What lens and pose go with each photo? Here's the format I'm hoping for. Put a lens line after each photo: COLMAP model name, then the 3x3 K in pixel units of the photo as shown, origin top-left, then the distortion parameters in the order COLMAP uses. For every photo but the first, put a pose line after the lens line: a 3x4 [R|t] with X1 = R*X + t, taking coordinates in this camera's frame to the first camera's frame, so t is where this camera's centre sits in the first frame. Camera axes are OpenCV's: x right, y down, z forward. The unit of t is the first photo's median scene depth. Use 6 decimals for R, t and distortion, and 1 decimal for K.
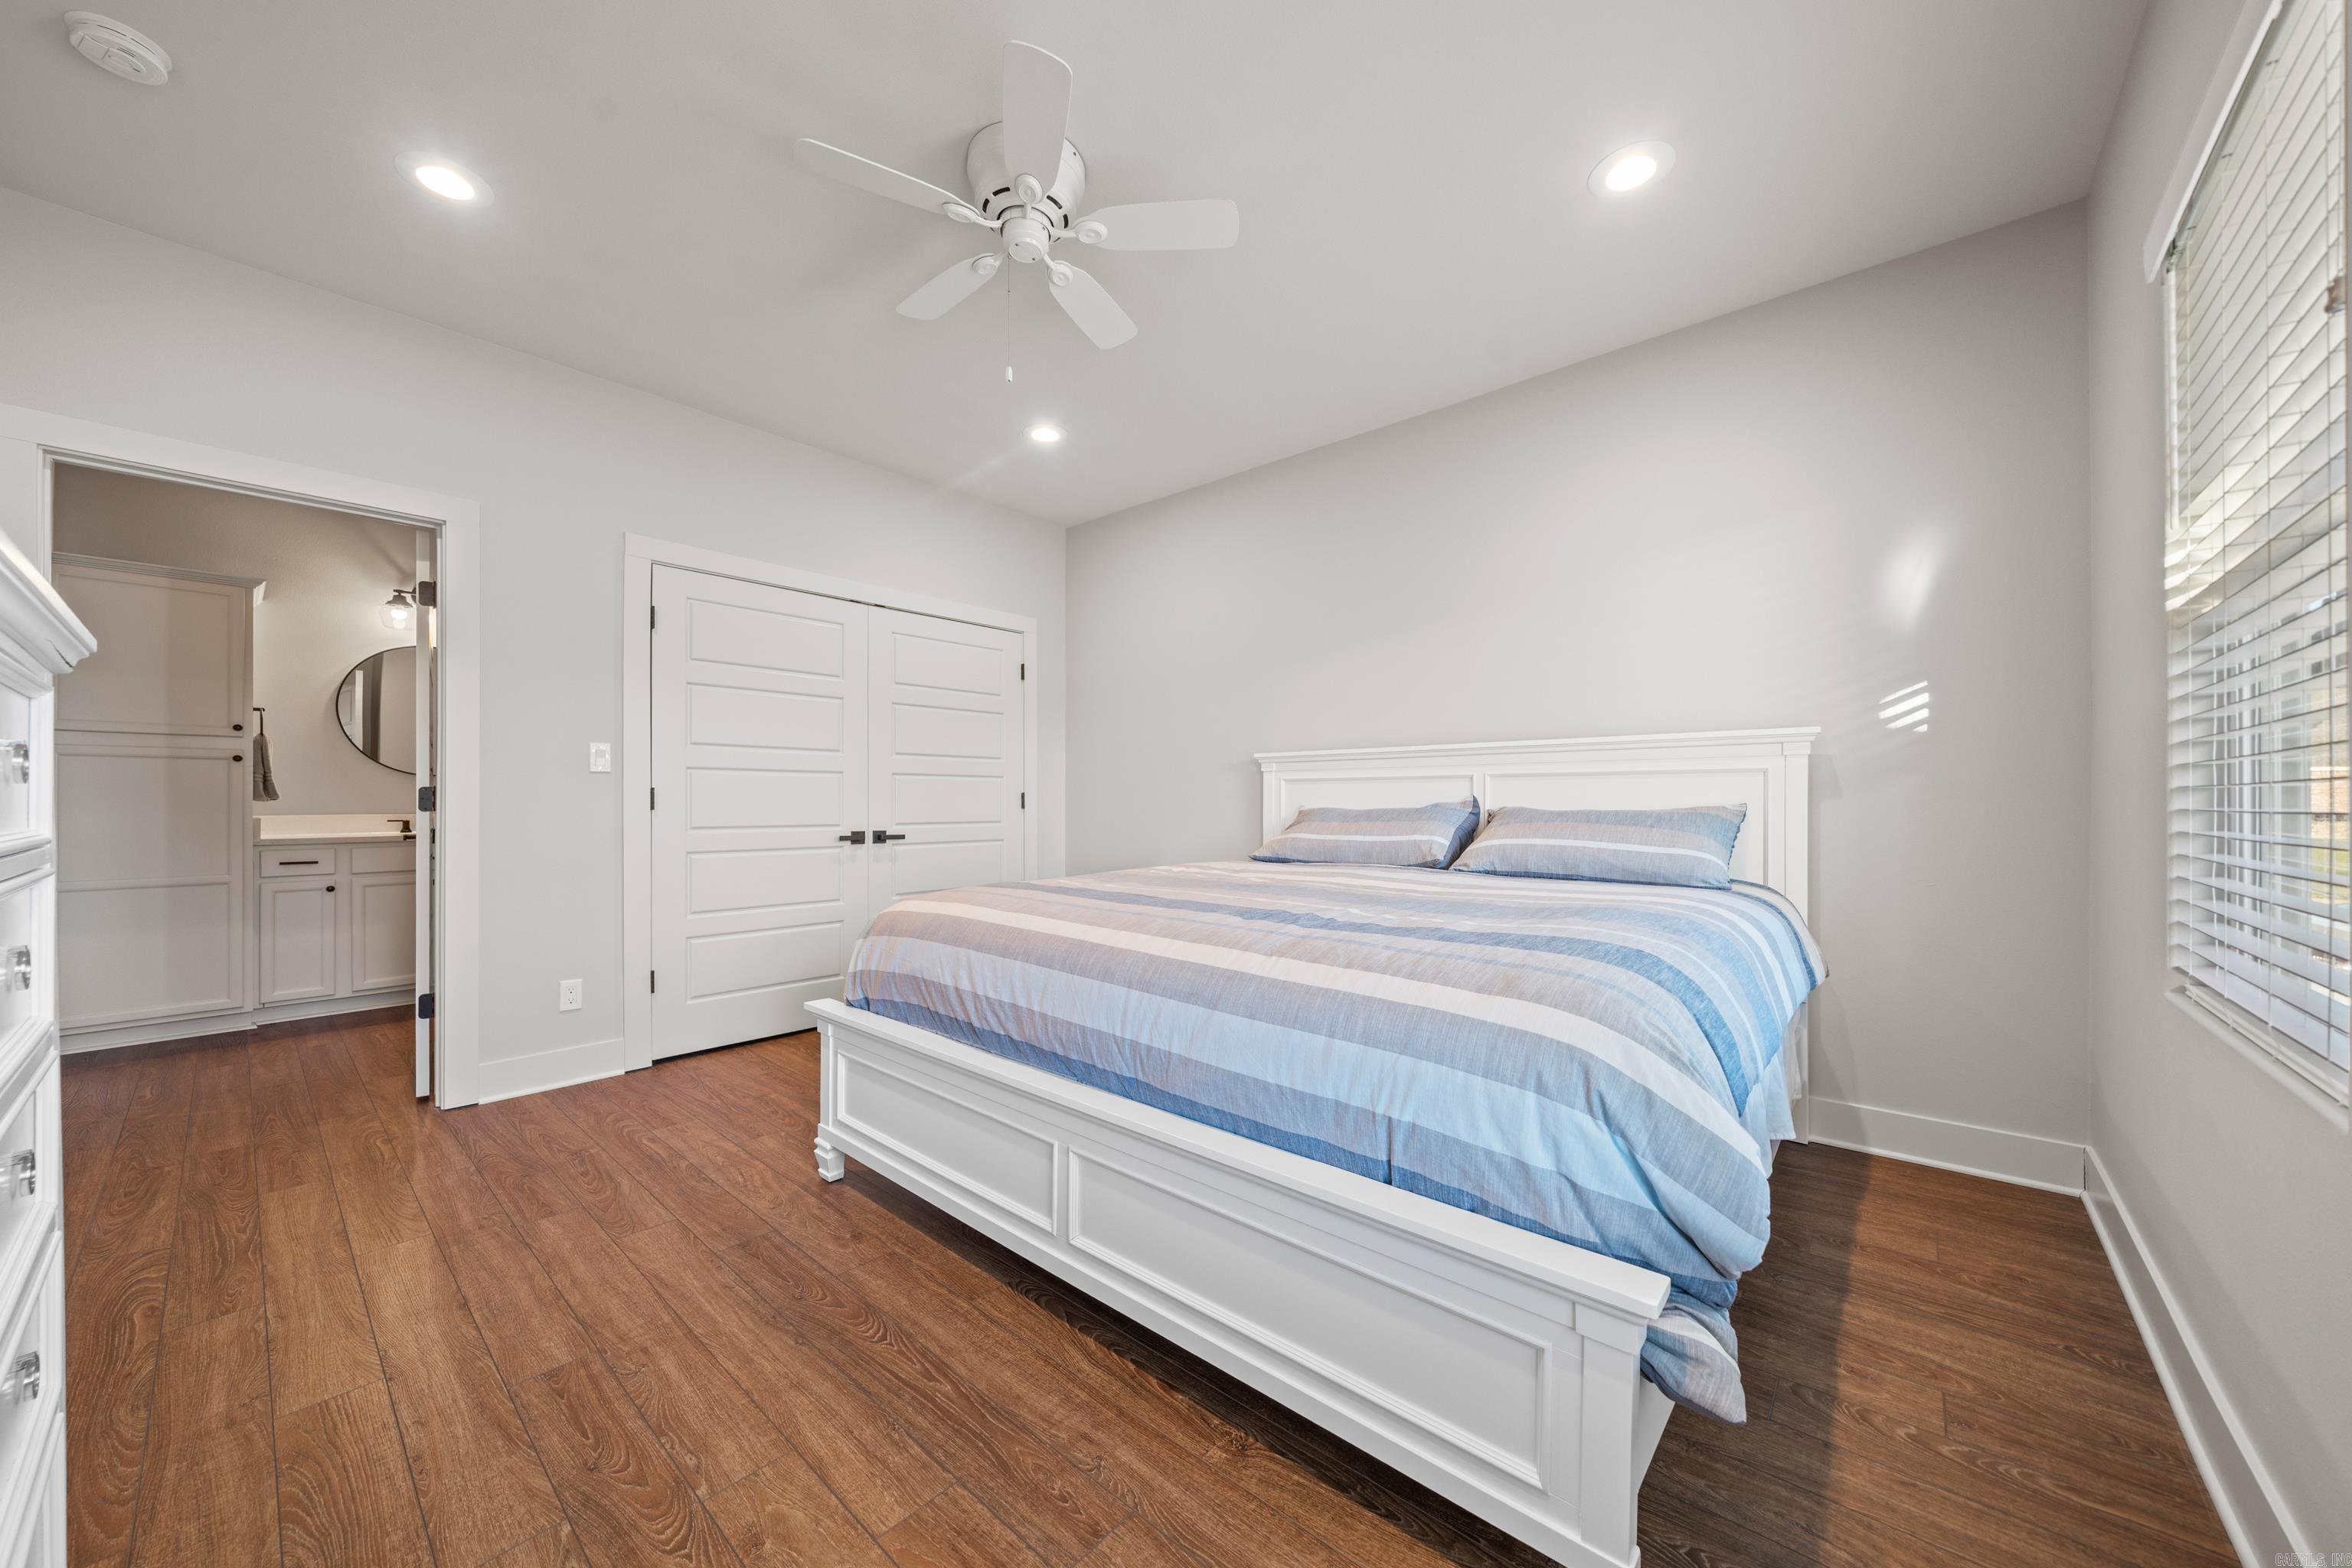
lens RADIAL K [[822.8, 0, 1180.5], [0, 822.8, 779.8], [0, 0, 1]] dist [-0.000360, -0.000010]
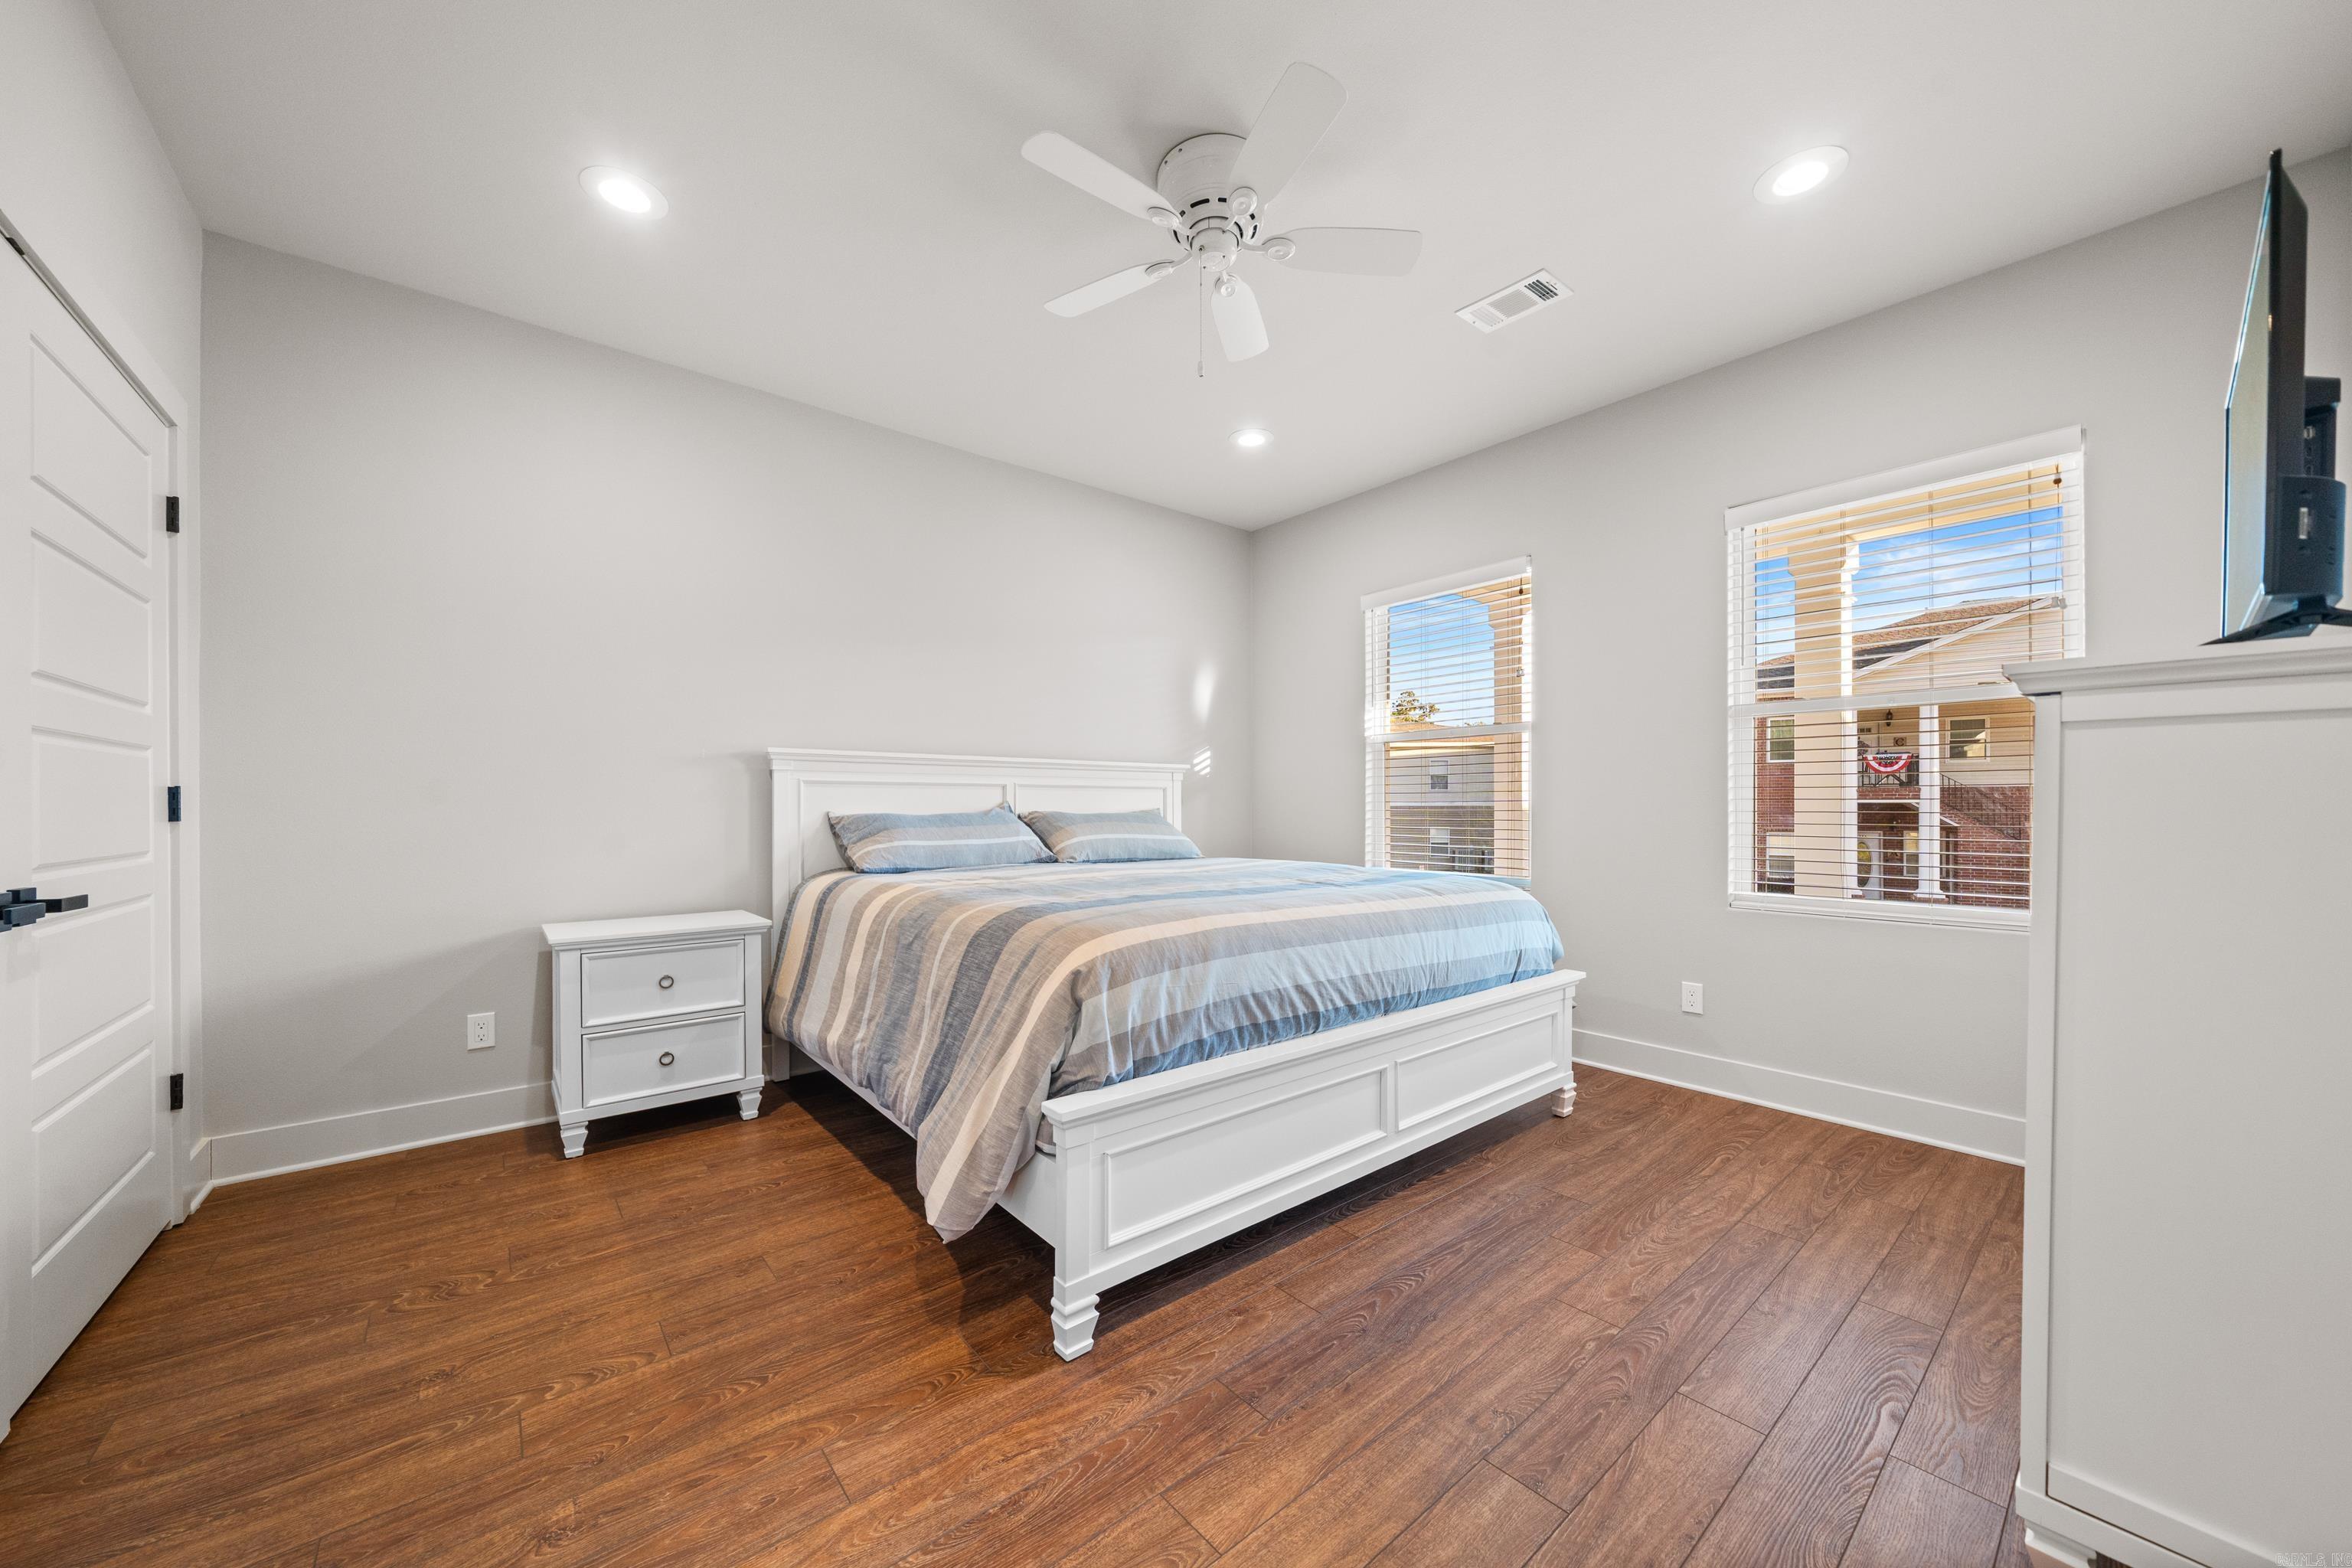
lens RADIAL K [[834.0, 0, 1170.2], [0, 834.0, 797.8], [0, 0, 1]] dist [-0.007578, -0.000016]
pose [[0.169417, 0.013698, 0.985449, -1.304267], [-0.024643, 0.999650, -0.009658, 0.032076], [-0.985236, -0.022648, 0.169695, 0.966650]]
